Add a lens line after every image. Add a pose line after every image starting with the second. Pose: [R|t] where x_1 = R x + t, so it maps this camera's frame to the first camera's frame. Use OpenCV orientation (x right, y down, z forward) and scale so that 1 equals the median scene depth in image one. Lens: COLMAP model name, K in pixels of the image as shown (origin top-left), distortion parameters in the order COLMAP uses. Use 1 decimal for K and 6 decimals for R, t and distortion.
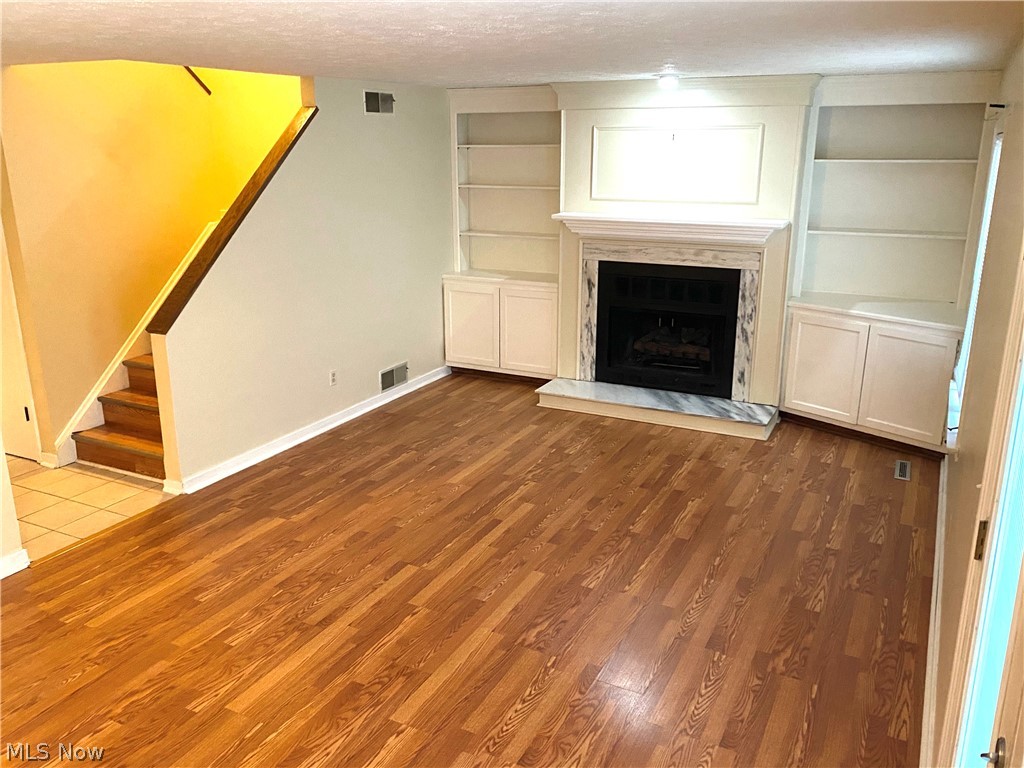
lens RADIAL K [[830.7, 0, 505.5], [0, 830.7, 380.1], [0, 0, 1]] dist [0.064259, -0.070934]
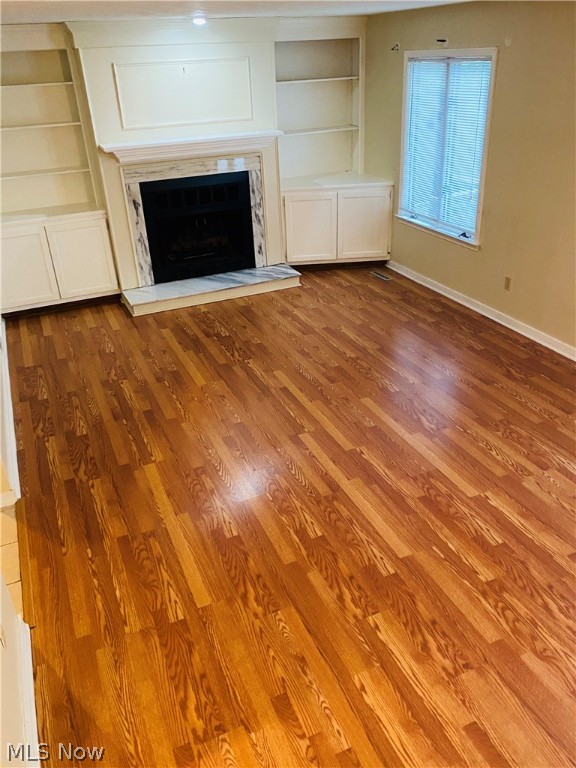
lens RADIAL K [[623.0, 0, 289.8], [0, 623.0, 388.9], [0, 0, 1]] dist [0.064259, -0.070934]
pose [[0.622178, -0.389764, 0.678954, -0.604225], [0.250919, 0.920785, 0.298654, -0.109236], [-0.741575, -0.015454, 0.670692, 0.294848]]
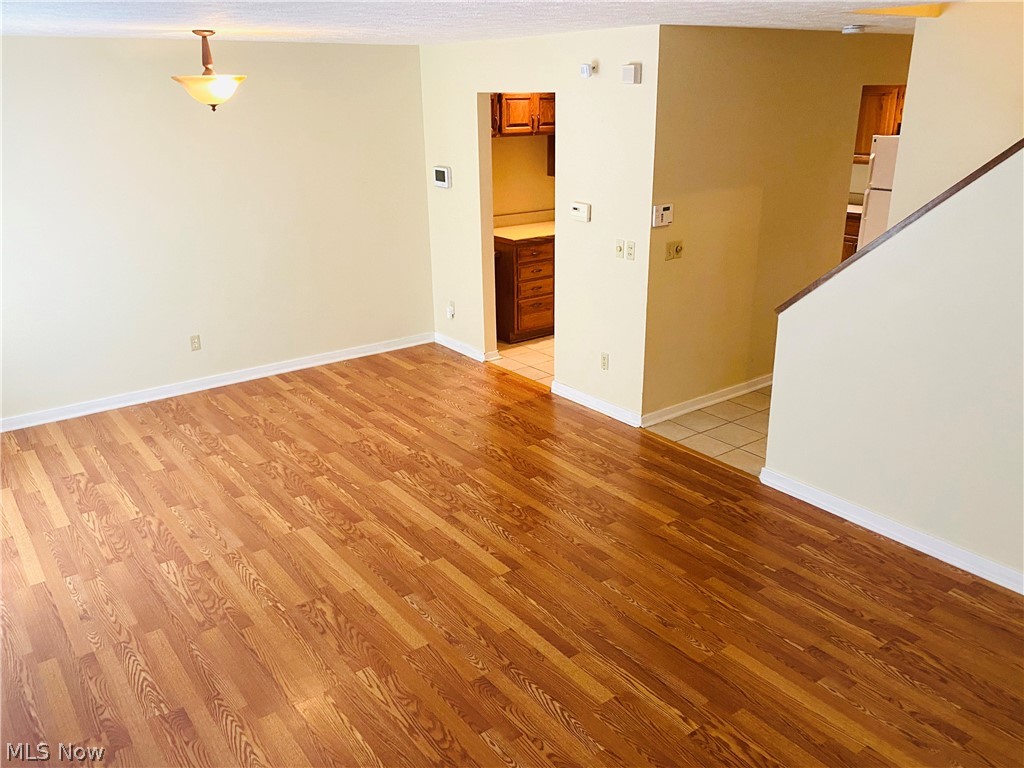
lens RADIAL K [[830.7, 0, 506.0], [0, 830.7, 386.9], [0, 0, 1]] dist [0.064259, -0.070934]
pose [[-0.440743, 0.317626, -0.839559, 0.489615], [-0.231451, 0.863464, 0.448174, -0.302347], [0.867281, 0.391846, -0.307051, 0.969799]]
